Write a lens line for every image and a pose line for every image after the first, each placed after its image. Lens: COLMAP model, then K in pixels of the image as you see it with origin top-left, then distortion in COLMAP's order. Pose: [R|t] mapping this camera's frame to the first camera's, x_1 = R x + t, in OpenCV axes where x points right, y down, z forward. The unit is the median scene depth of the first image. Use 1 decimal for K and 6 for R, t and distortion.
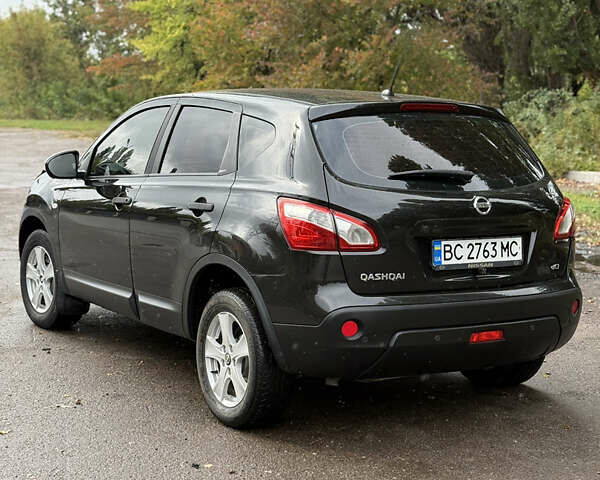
lens RADIAL K [[1122.3, 0, 300.0], [0, 1122.3, 240.0], [0, 0, 1]] dist [0.121168, 0.047116]
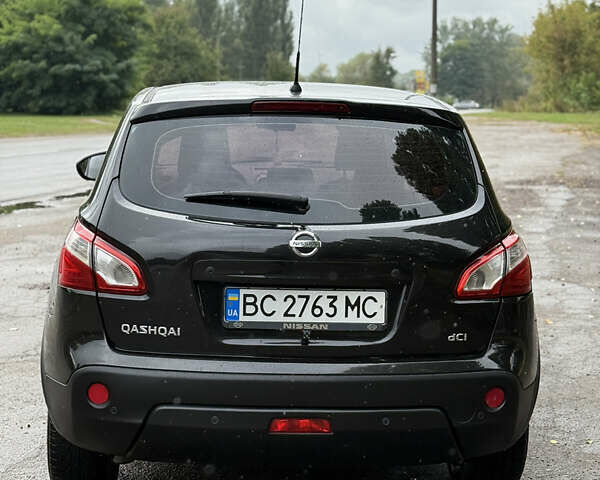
lens RADIAL K [[1122.3, 0, 300.0], [0, 1122.3, 240.0], [0, 0, 1]] dist [0.121168, 0.047116]
pose [[0.880410, 0.063751, -0.469909, 0.492493], [-0.060720, 0.997921, 0.021621, -0.048303], [0.470310, 0.009498, 0.882450, 0.359423]]
